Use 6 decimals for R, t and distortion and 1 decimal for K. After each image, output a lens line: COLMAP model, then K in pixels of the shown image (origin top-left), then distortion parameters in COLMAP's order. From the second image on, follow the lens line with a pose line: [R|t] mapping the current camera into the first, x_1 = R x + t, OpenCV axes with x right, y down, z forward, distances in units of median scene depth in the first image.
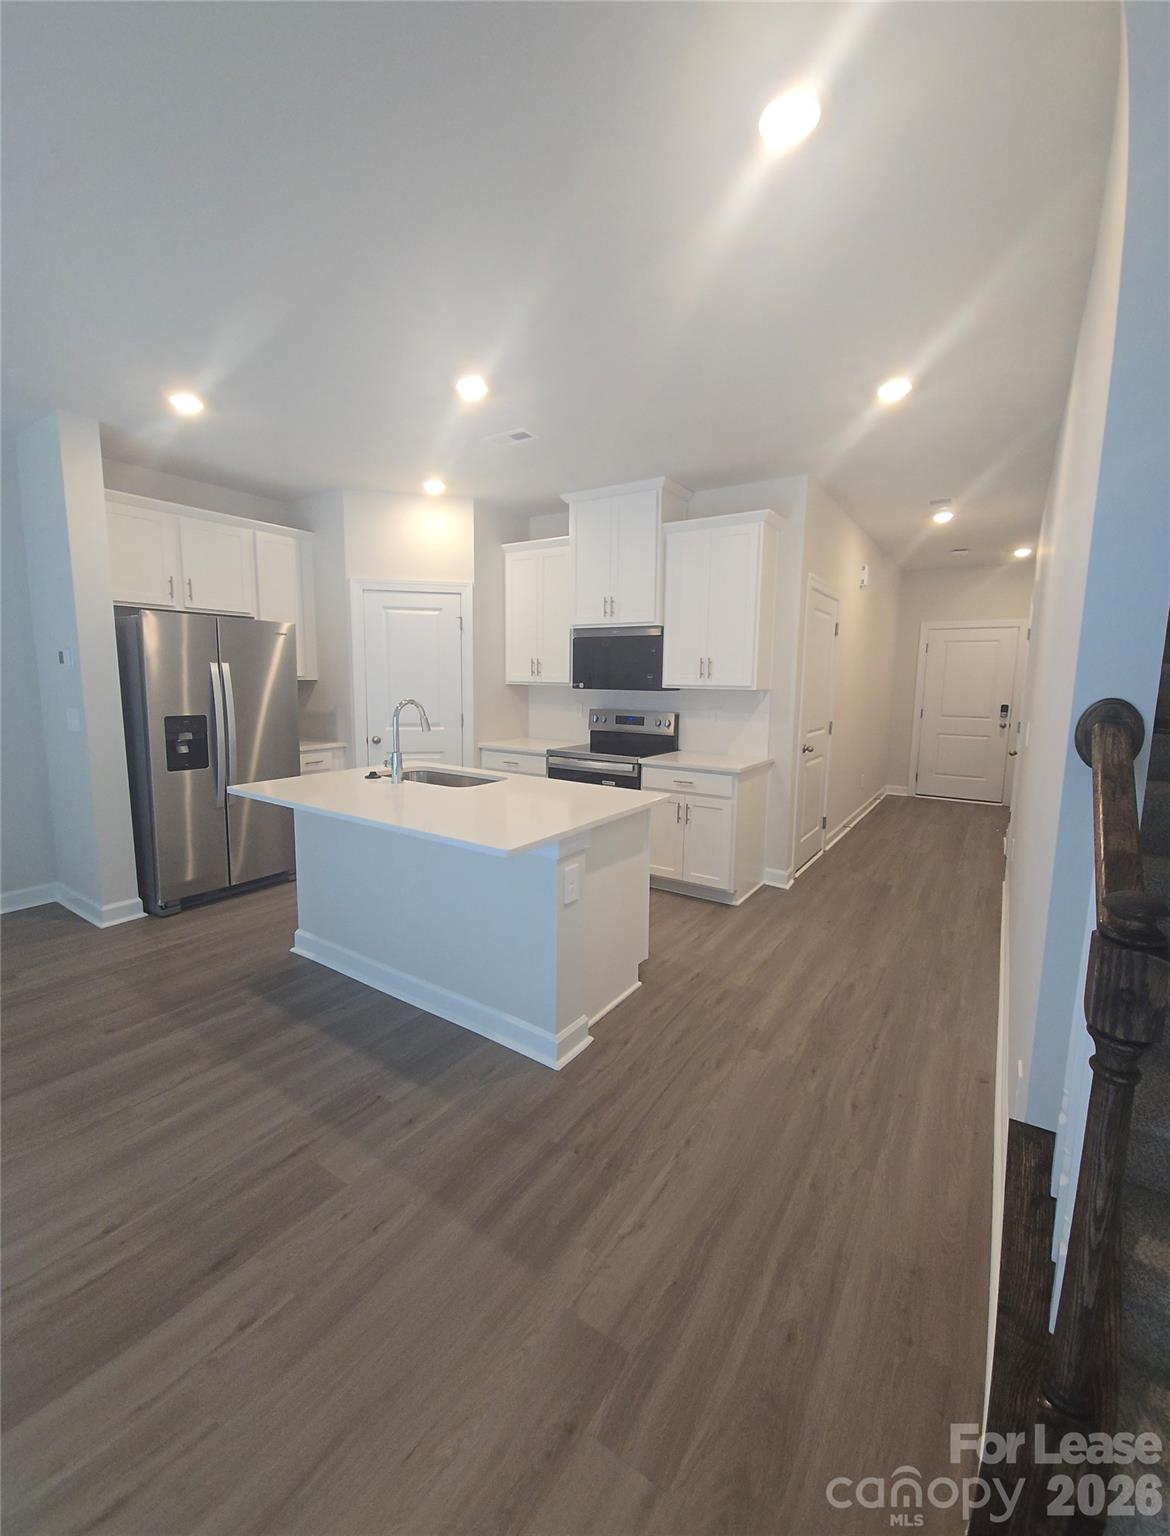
lens RADIAL K [[630.4, 0, 585.3], [0, 630.4, 762.7], [0, 0, 1]] dist [-0.001027, -0.000224]
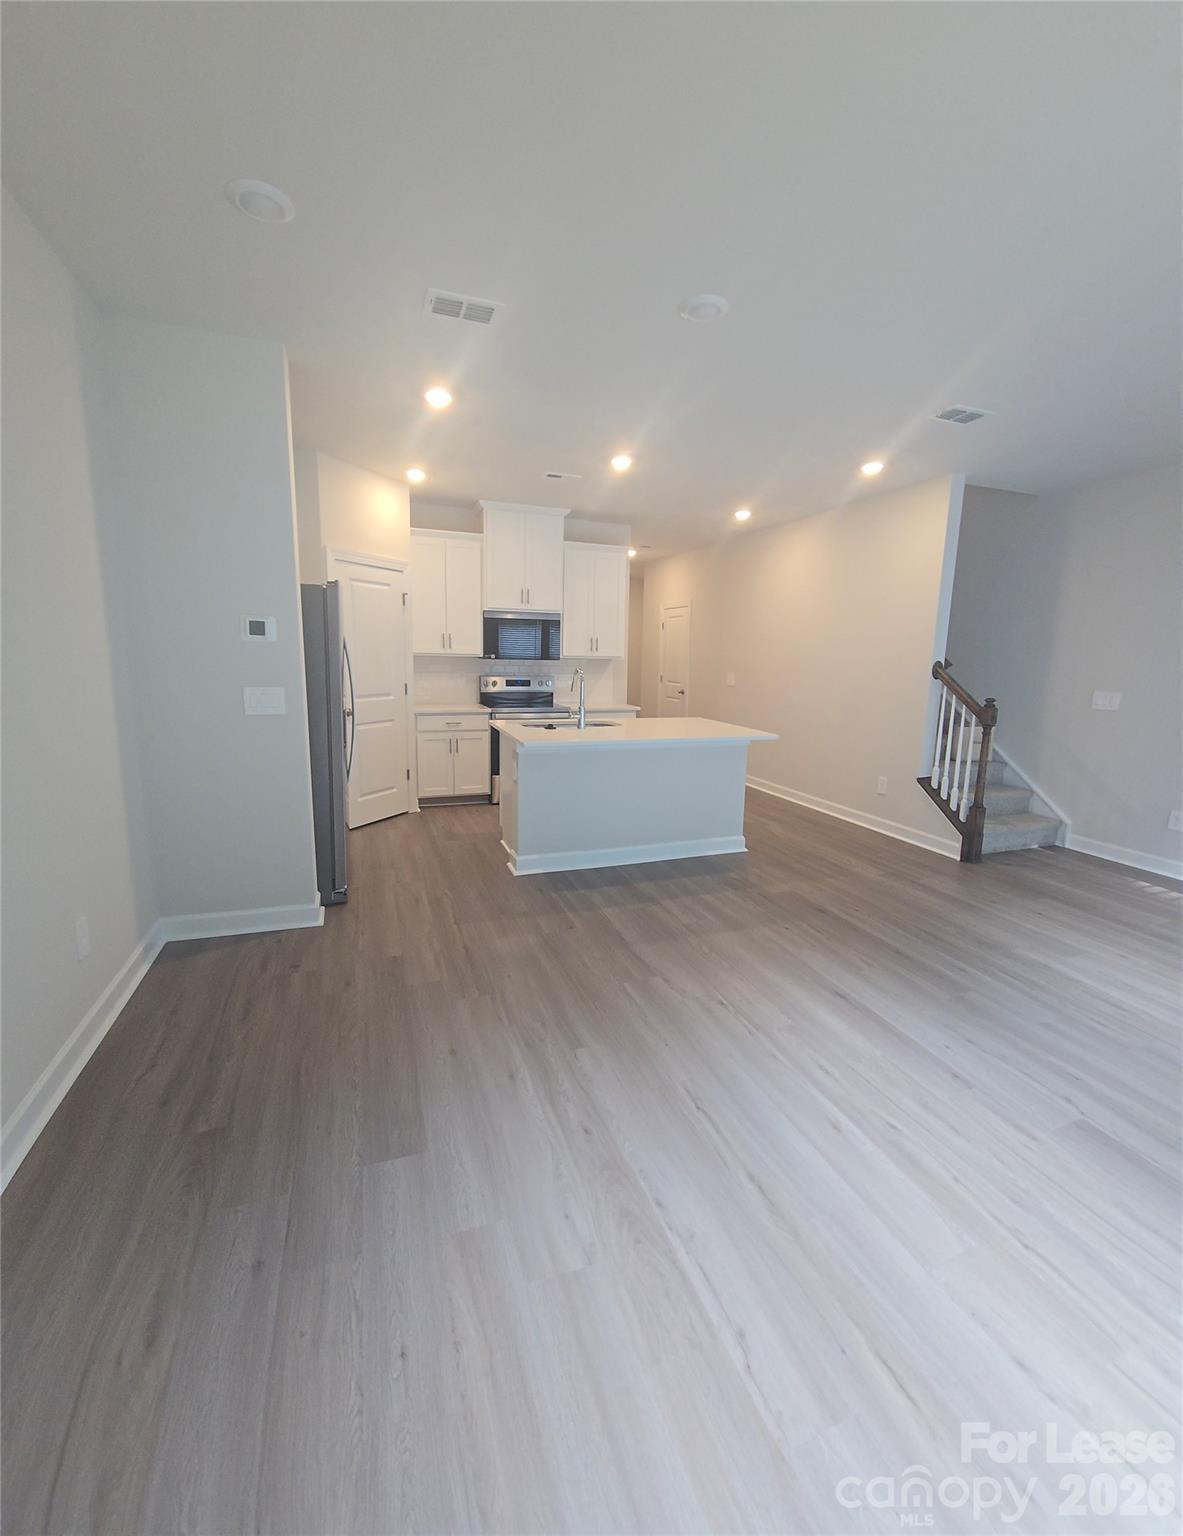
lens RADIAL K [[630.4, 0, 586.9], [0, 630.4, 766.6], [0, 0, 1]] dist [-0.001027, -0.000224]
pose [[0.583180, -0.143883, 0.799499, -1.034535], [0.100363, 0.989410, 0.104853, -0.019699], [-0.806120, 0.019092, 0.591444, 0.120965]]
